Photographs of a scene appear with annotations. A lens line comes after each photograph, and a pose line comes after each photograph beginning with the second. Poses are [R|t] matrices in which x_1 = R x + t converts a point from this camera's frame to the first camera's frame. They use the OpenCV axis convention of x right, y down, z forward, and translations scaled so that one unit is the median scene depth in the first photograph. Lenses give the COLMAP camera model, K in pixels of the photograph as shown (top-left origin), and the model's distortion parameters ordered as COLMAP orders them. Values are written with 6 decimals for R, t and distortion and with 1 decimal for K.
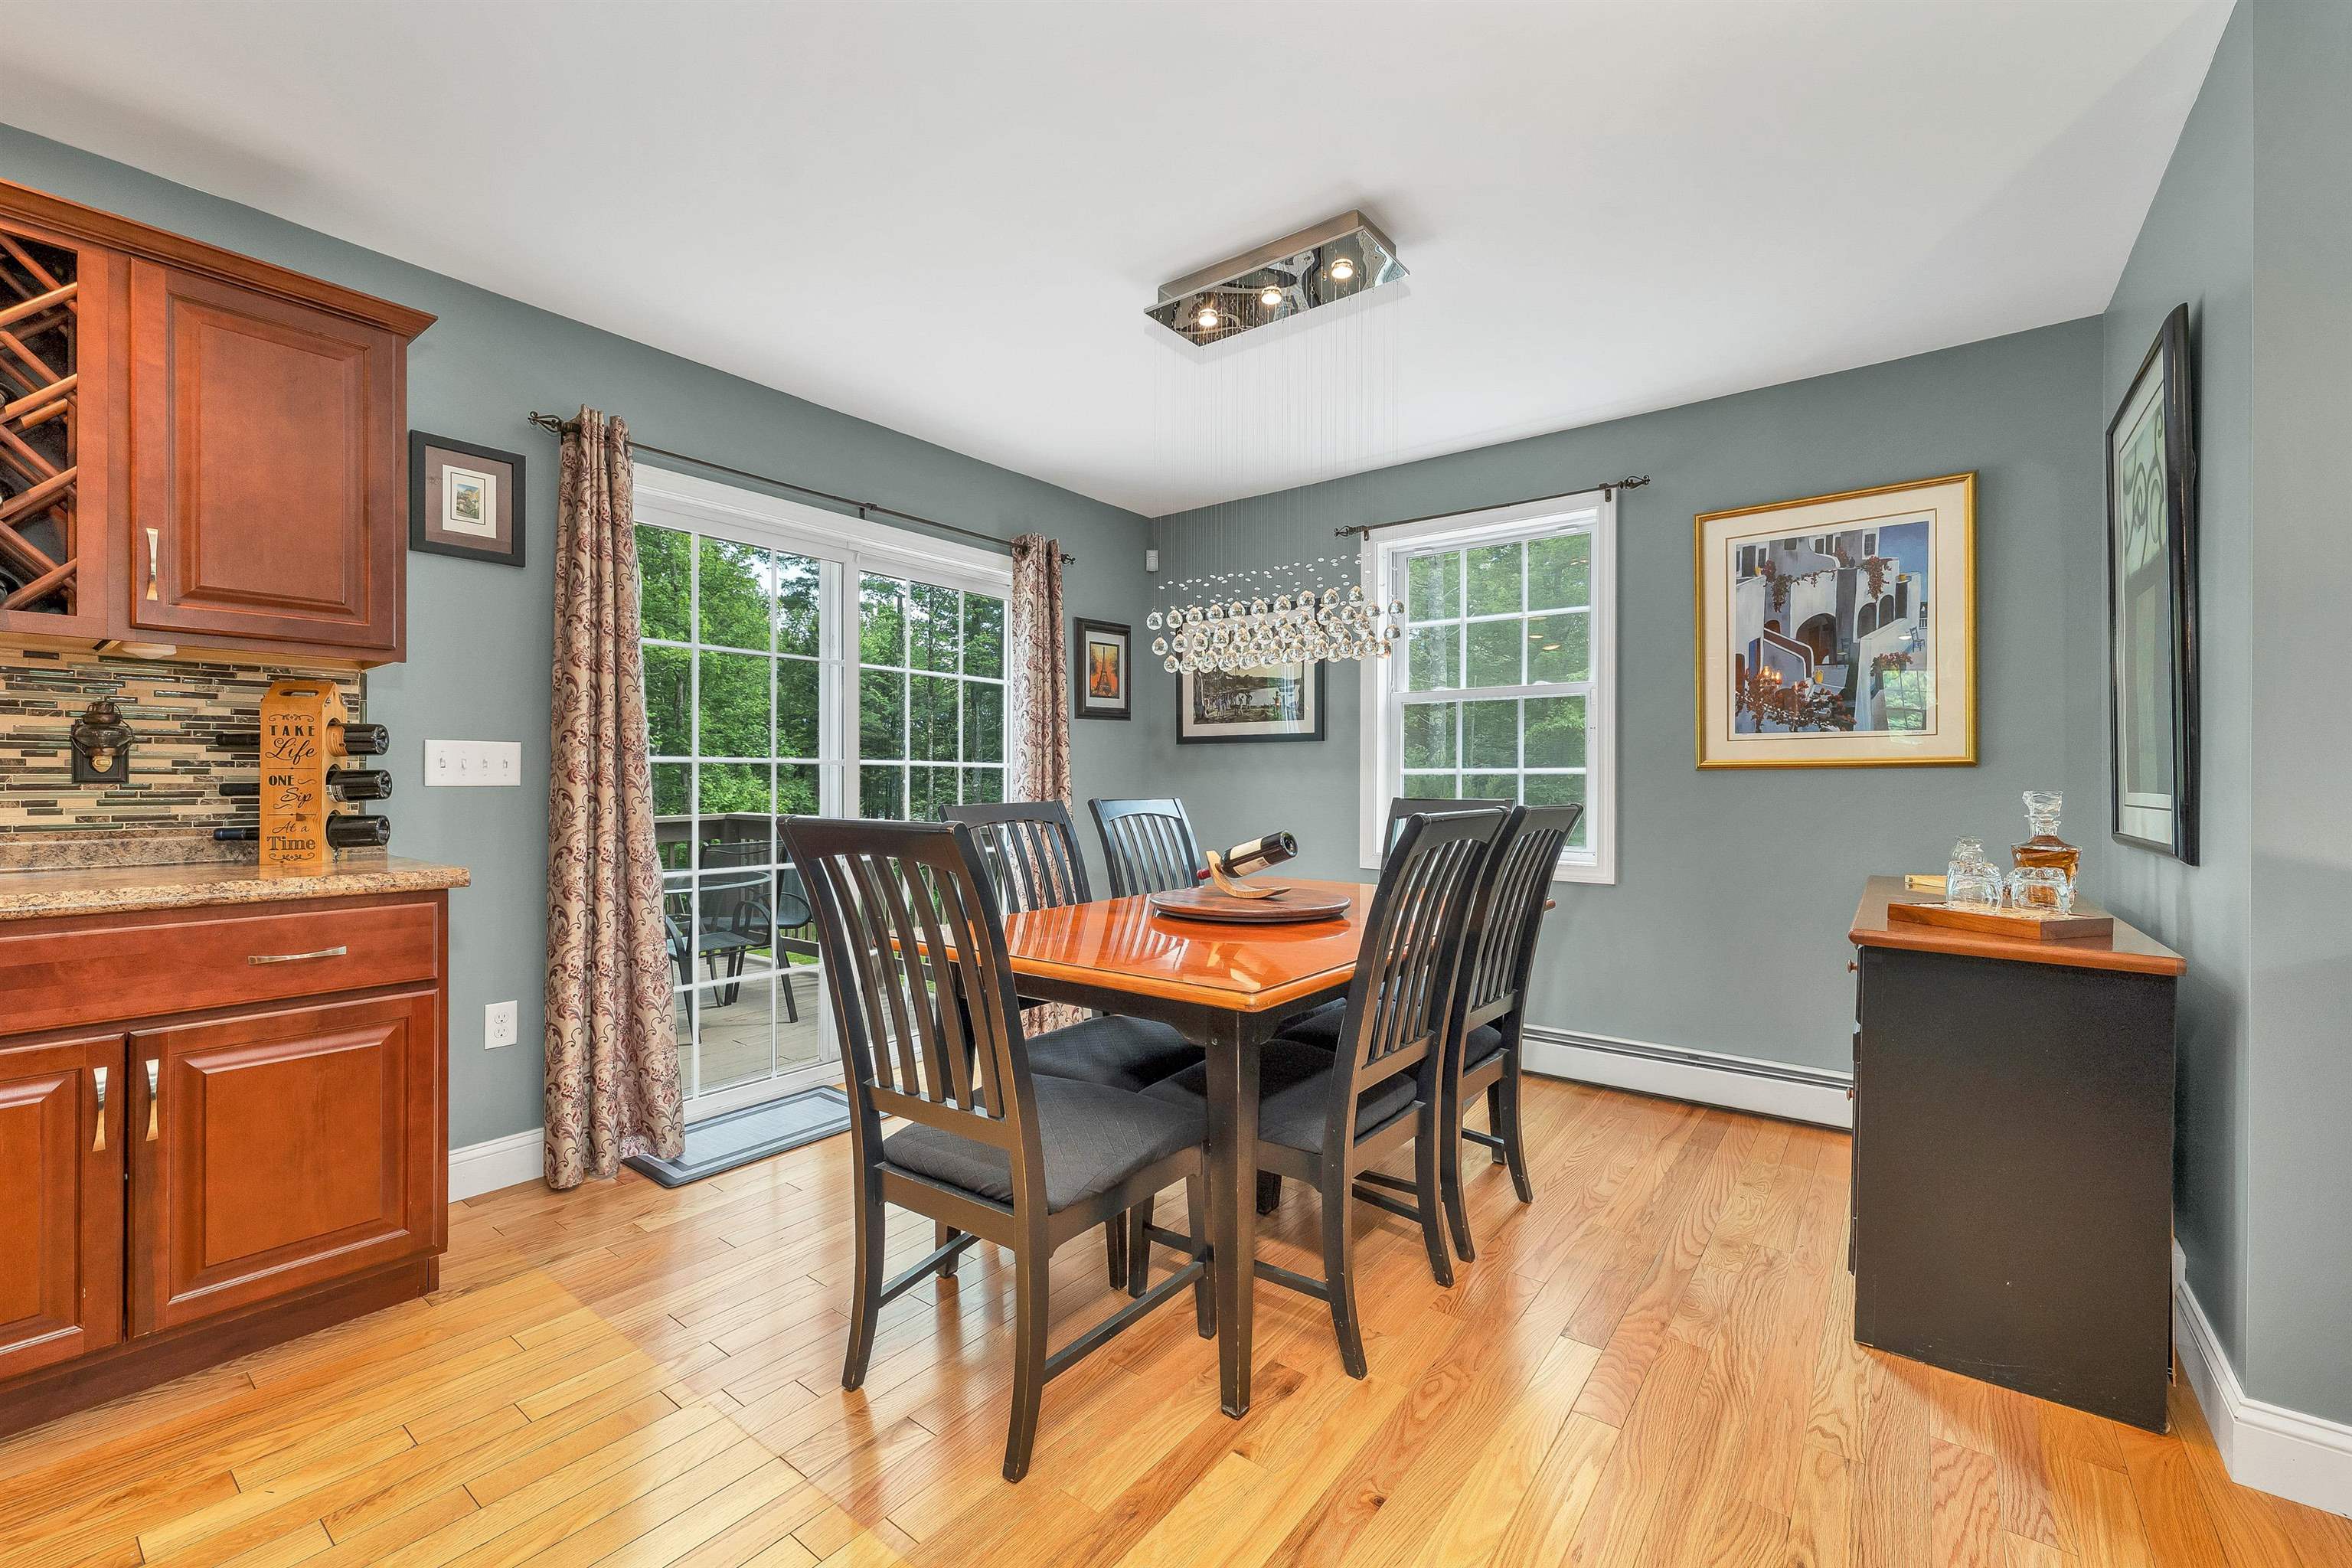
lens RADIAL K [[964.8, 0, 1176.5], [0, 964.8, 780.6], [0, 0, 1]] dist [0.001669, 0.000166]
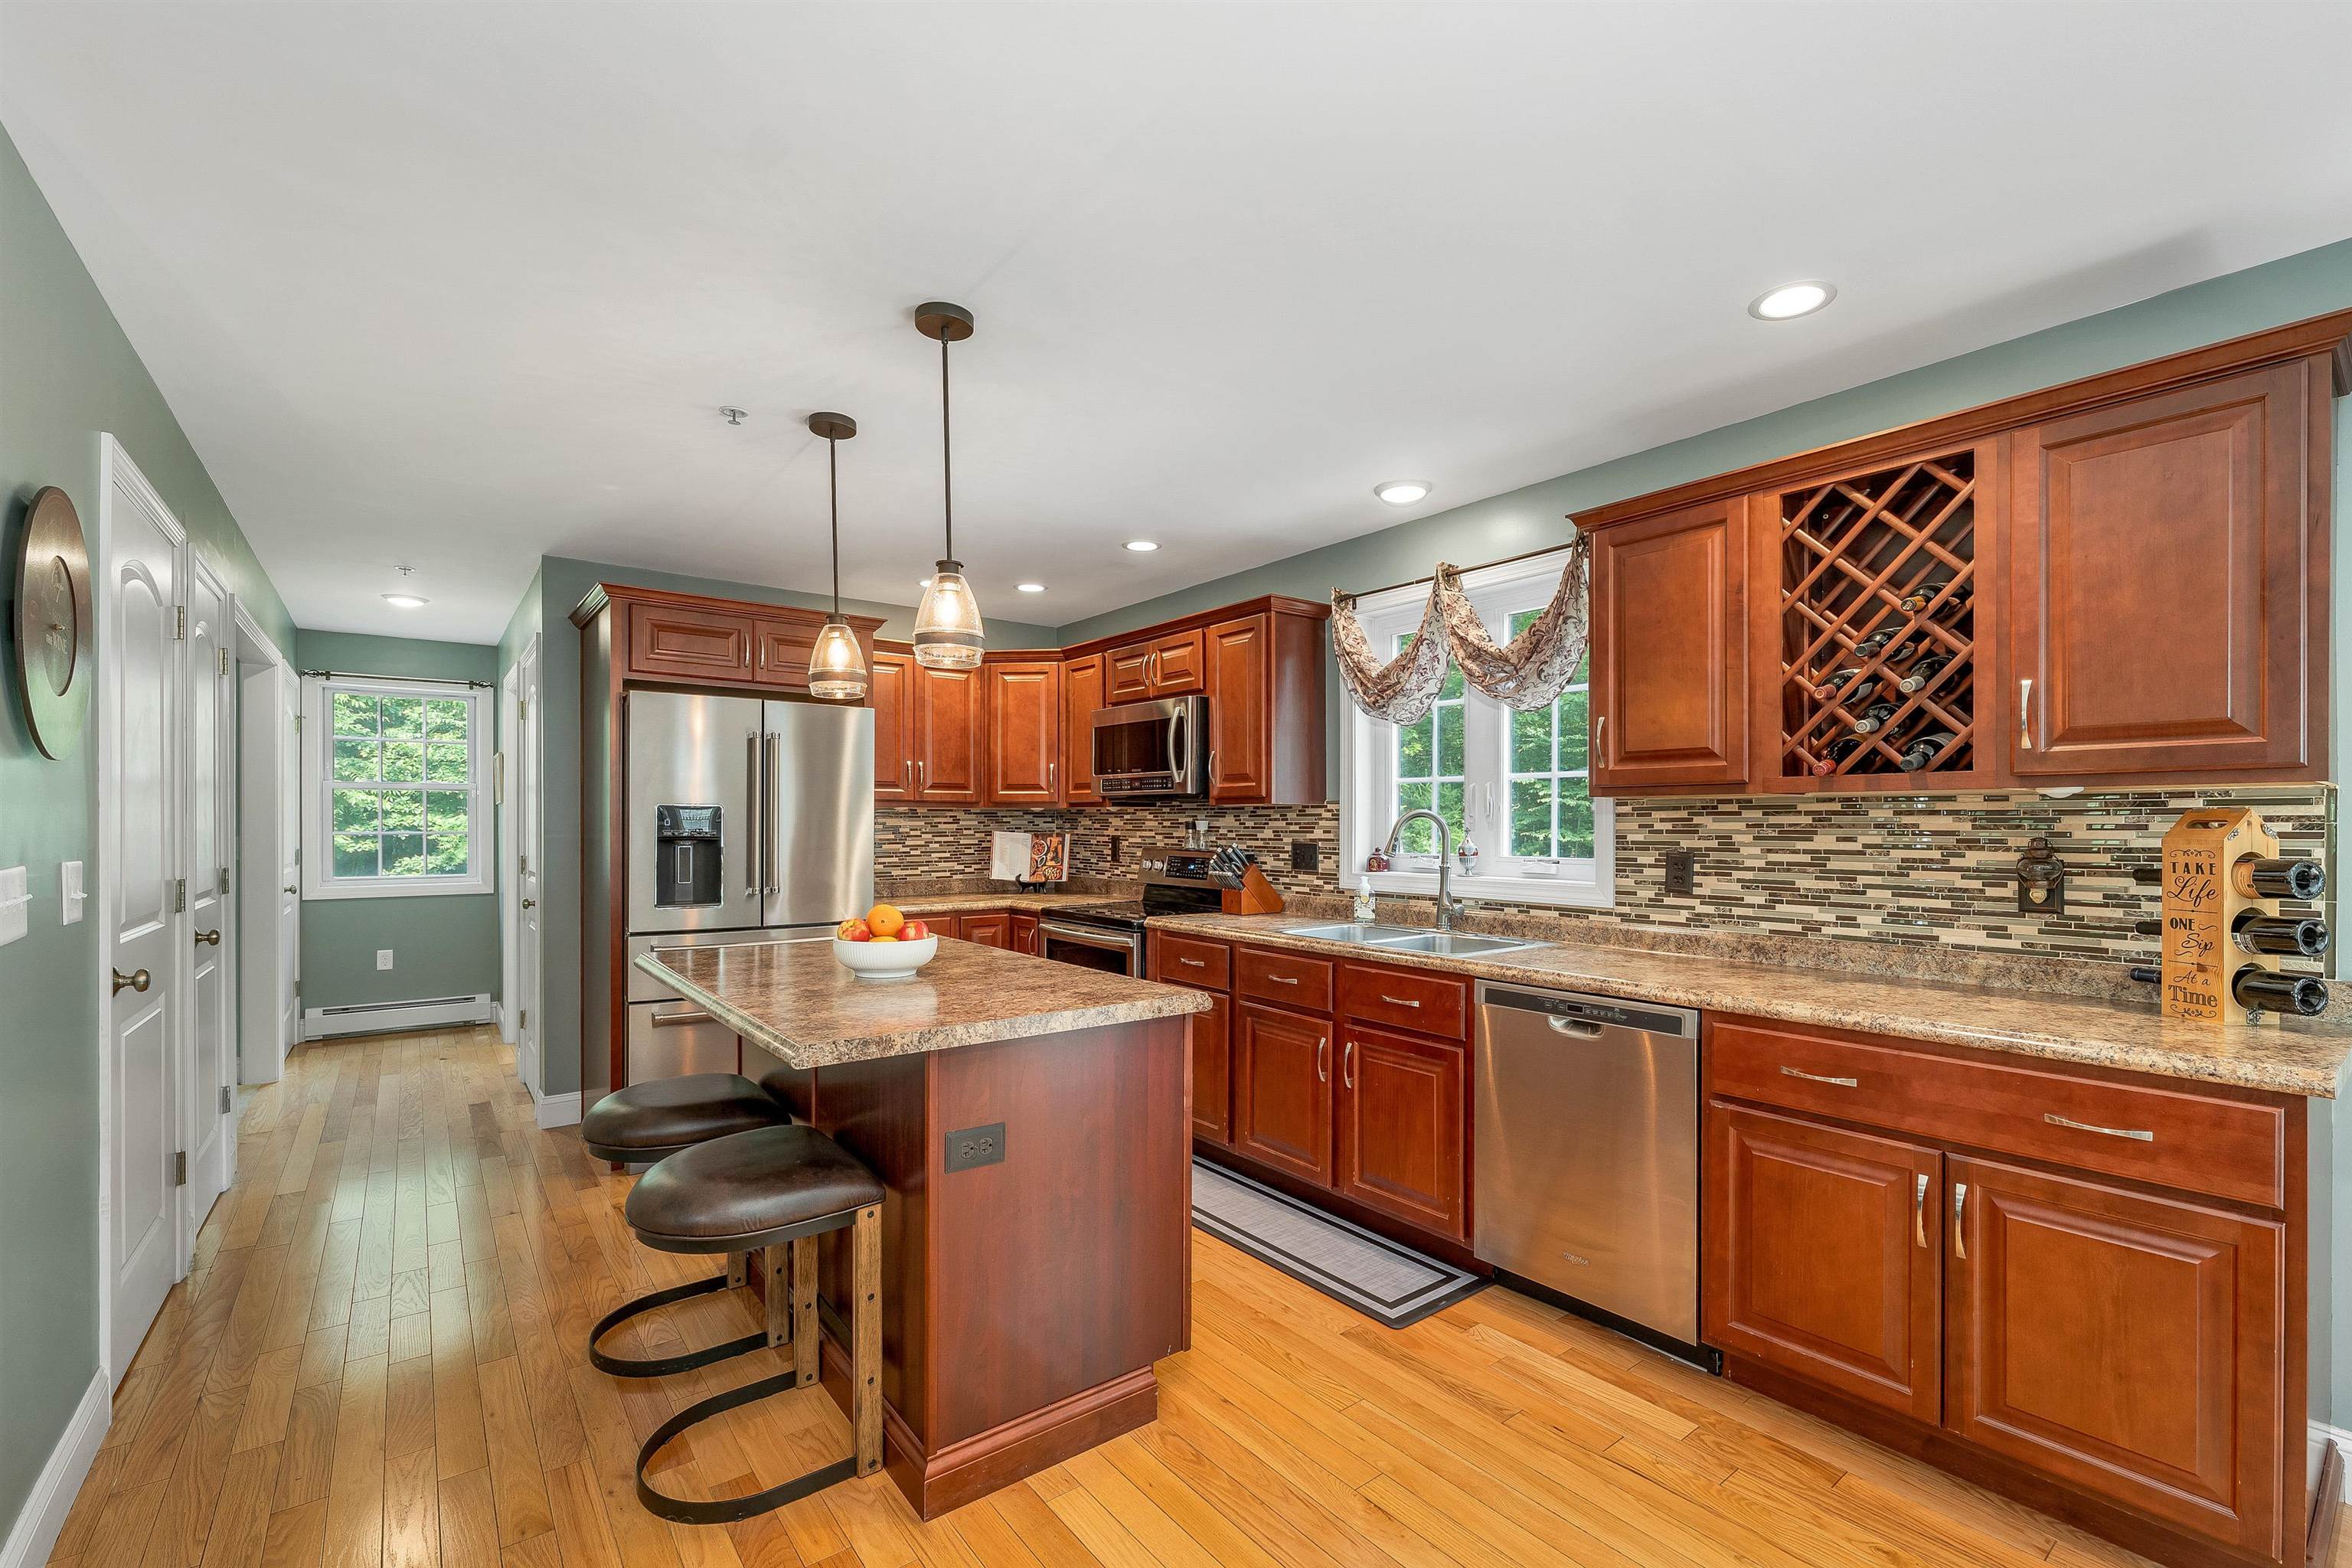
lens RADIAL K [[998.9, 0, 1179.0], [0, 998.9, 829.5], [0, 0, 1]] dist [0.001727, 0.000058]
pose [[-0.253447, 0.002736, -0.967345, 0.172231], [-0.001578, 0.999993, 0.003242, -0.076928], [0.967348, 0.002348, -0.253441, 0.295475]]
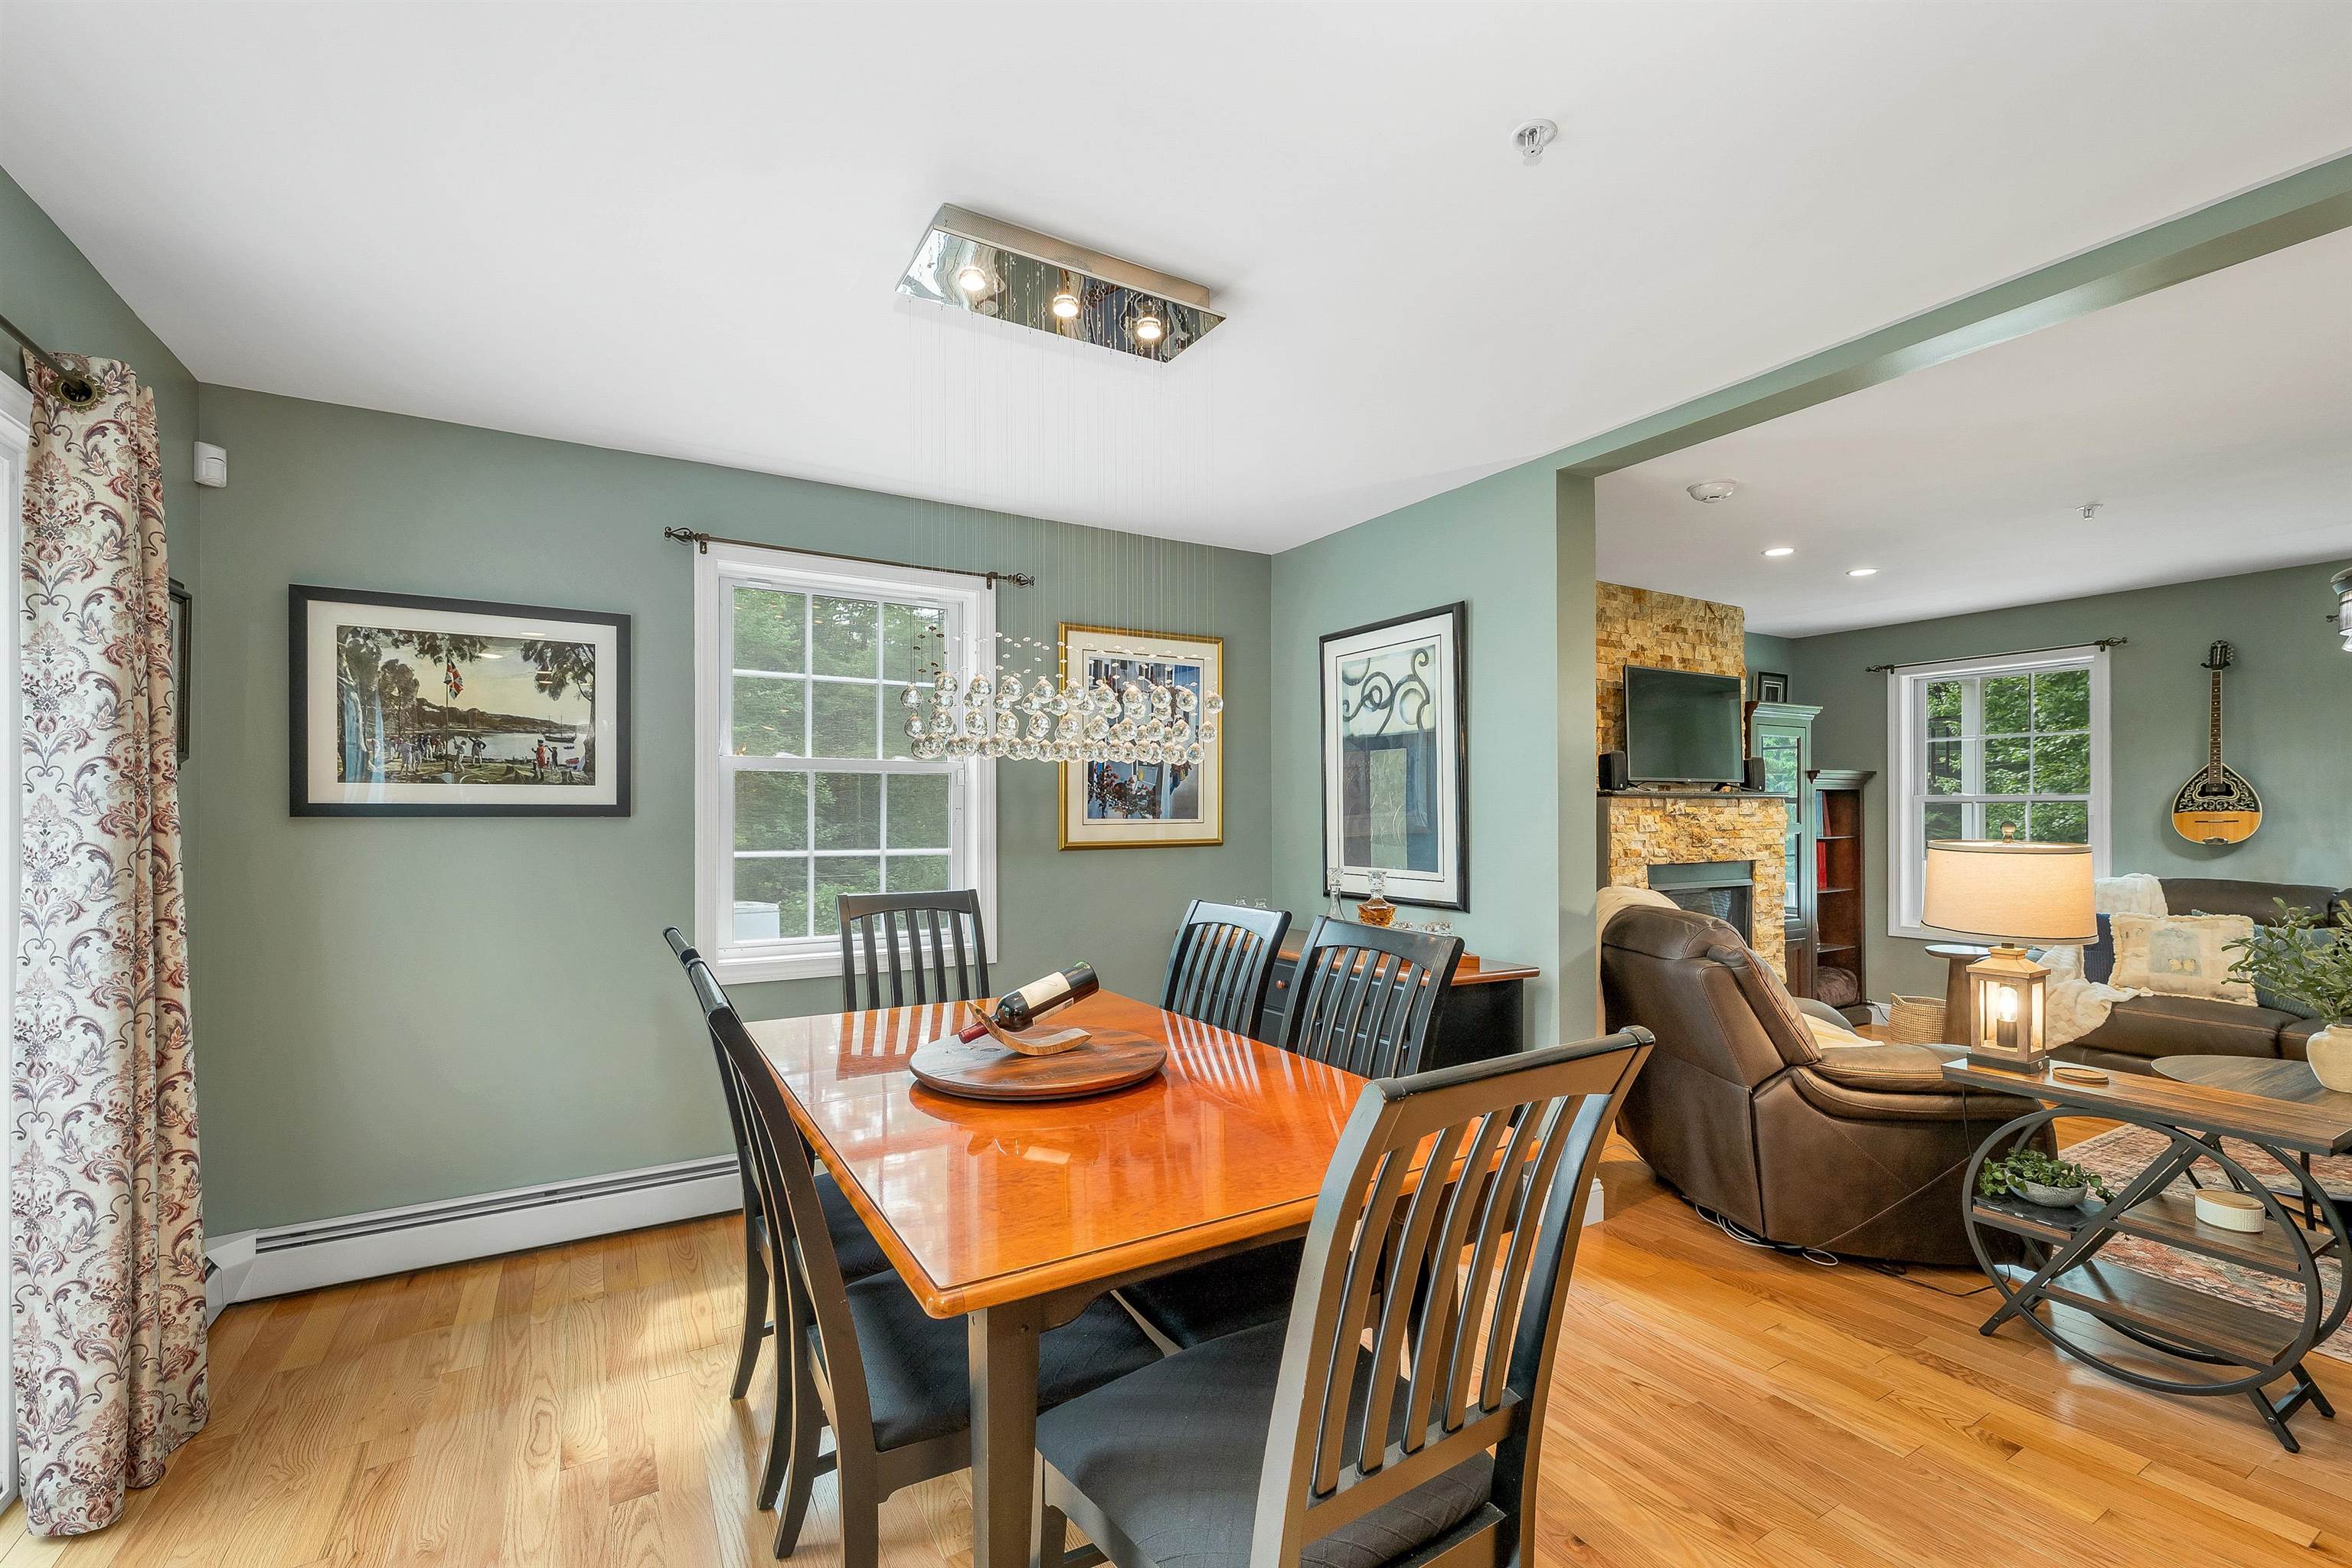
lens RADIAL K [[990.3, 0, 1170.0], [0, 990.3, 813.1], [0, 0, 1]] dist [0.002581, 0.000322]
pose [[0.372910, -0.003573, 0.927861, -0.650803], [0.001468, 0.999994, 0.003261, -0.078109], [-0.927866, 0.000146, 0.372913, 0.615207]]
